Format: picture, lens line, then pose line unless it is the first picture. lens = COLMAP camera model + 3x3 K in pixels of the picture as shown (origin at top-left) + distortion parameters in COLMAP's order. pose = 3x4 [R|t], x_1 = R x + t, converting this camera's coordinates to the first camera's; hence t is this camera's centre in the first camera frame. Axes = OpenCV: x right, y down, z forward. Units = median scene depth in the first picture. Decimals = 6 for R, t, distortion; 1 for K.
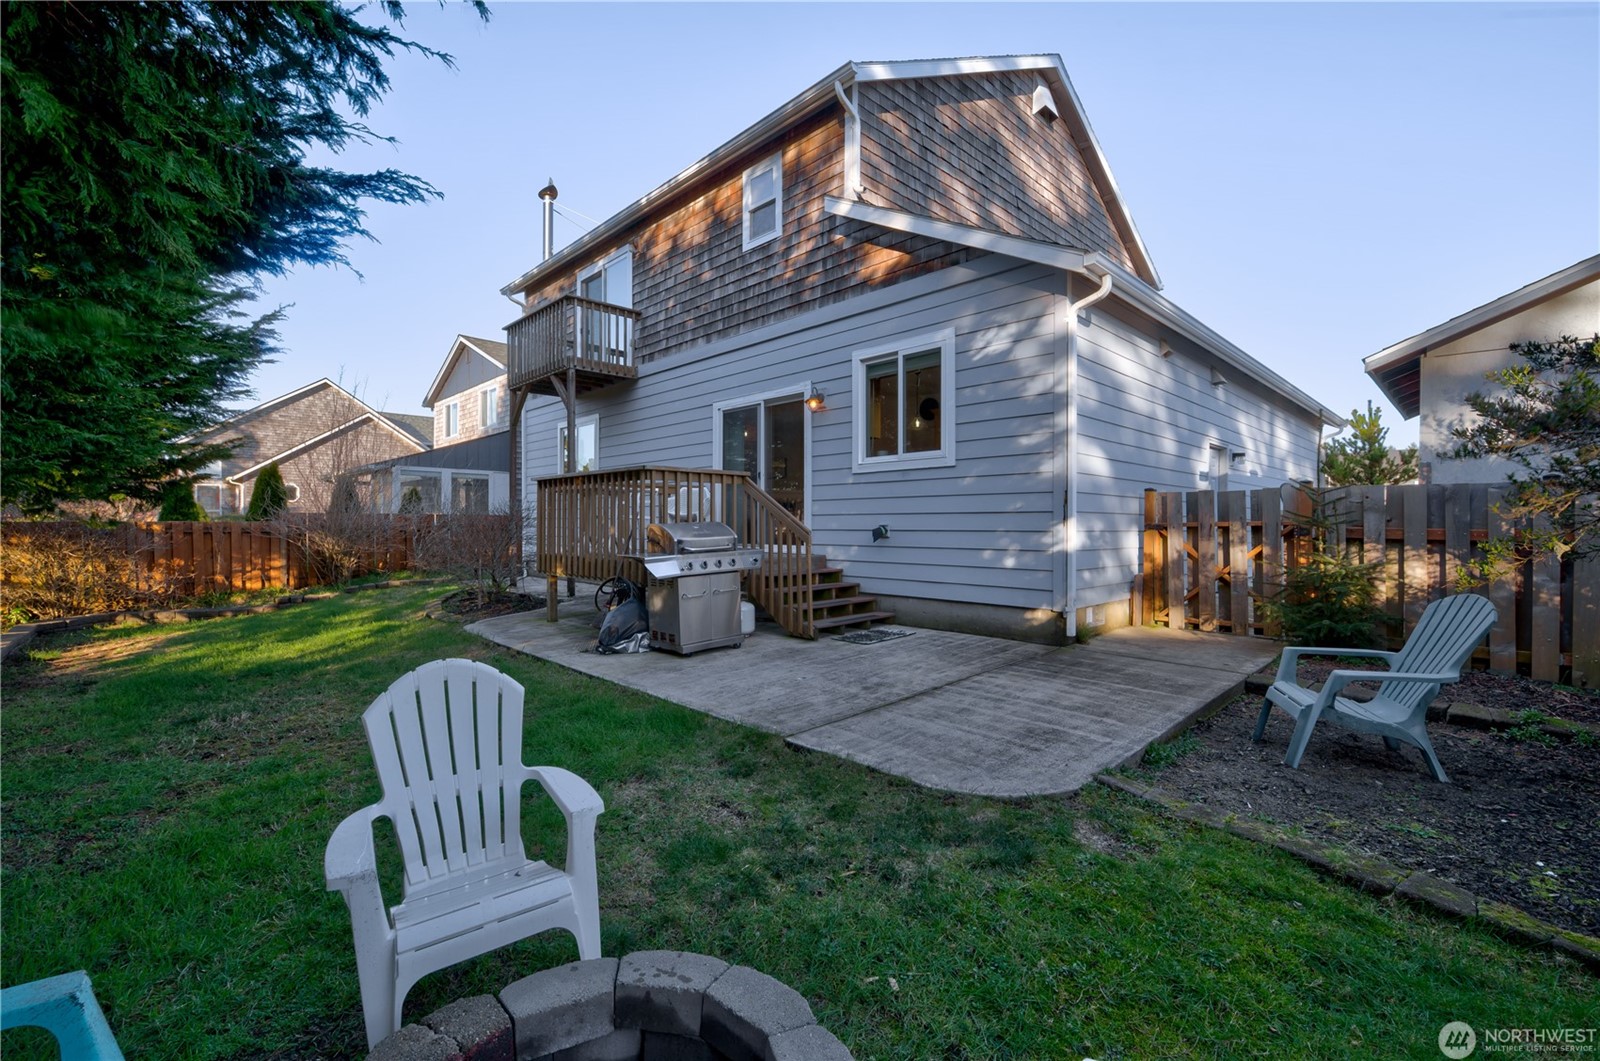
lens RADIAL K [[682.1, 0, 810.2], [0, 682.1, 526.2], [0, 0, 1]] dist [0.000735, 0.000862]
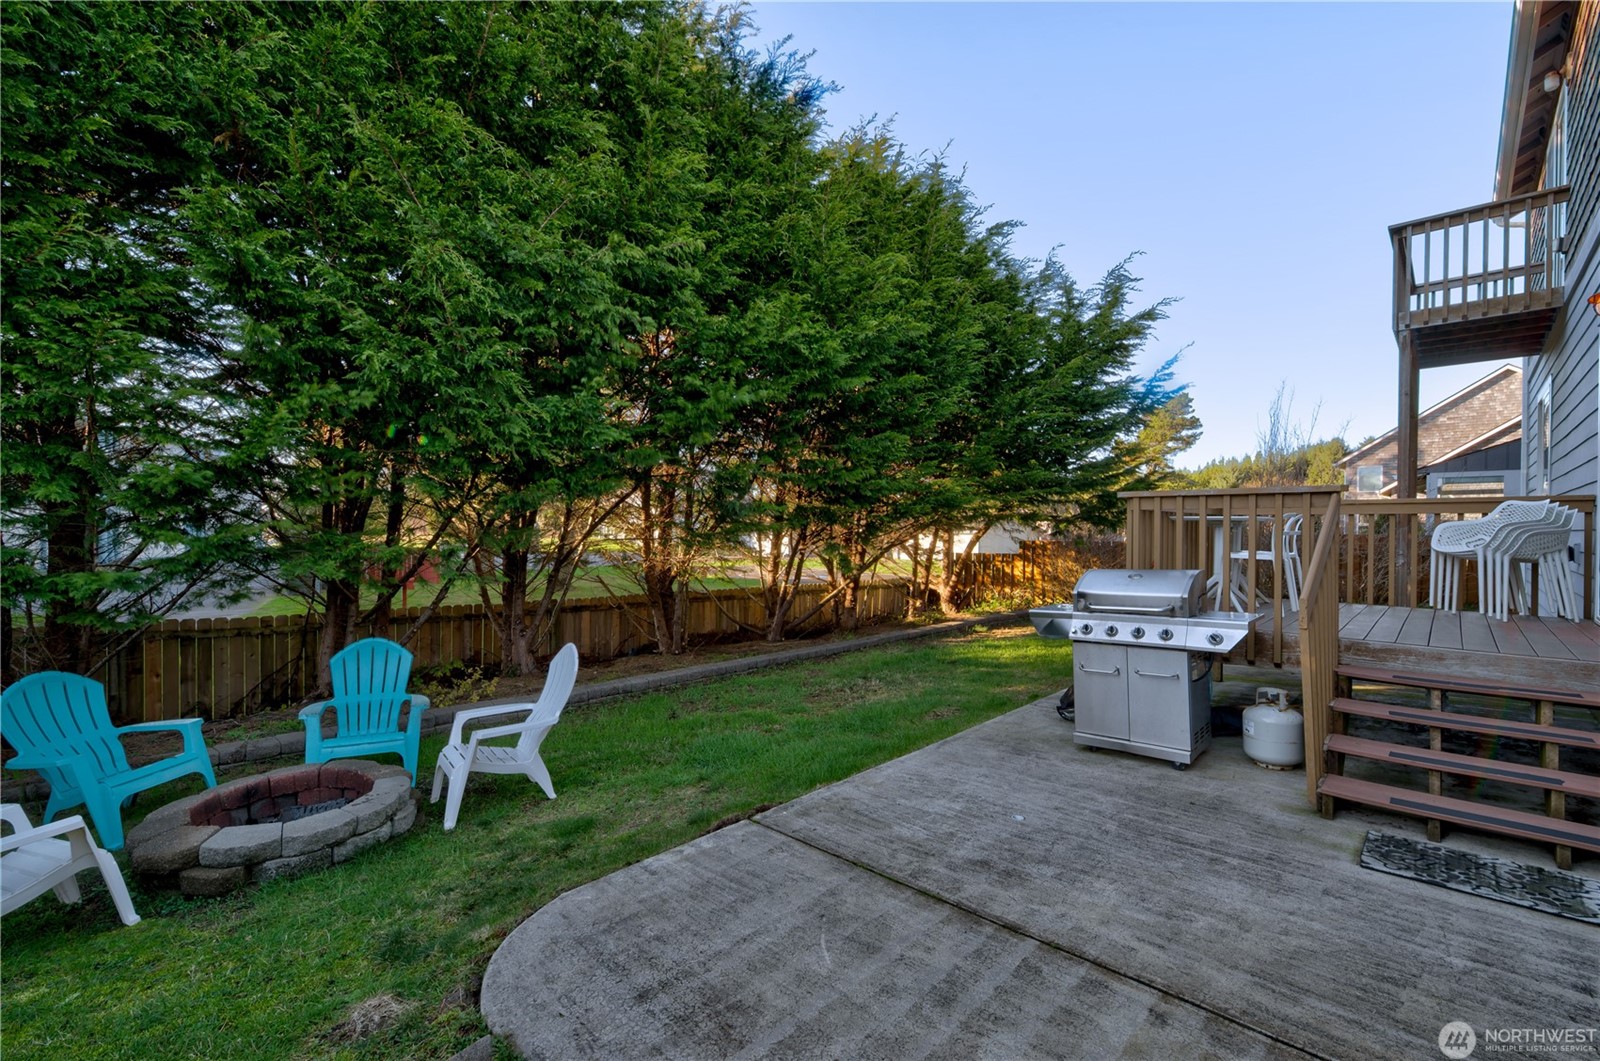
lens RADIAL K [[682.1, 0, 810.0], [0, 682.1, 531.2], [0, 0, 1]] dist [0.000735, 0.000862]
pose [[0.031802, 0.004082, -0.999486, 0.828482], [-0.008021, 0.999961, 0.003829, -0.071691], [0.999462, 0.007895, 0.031833, 1.003894]]
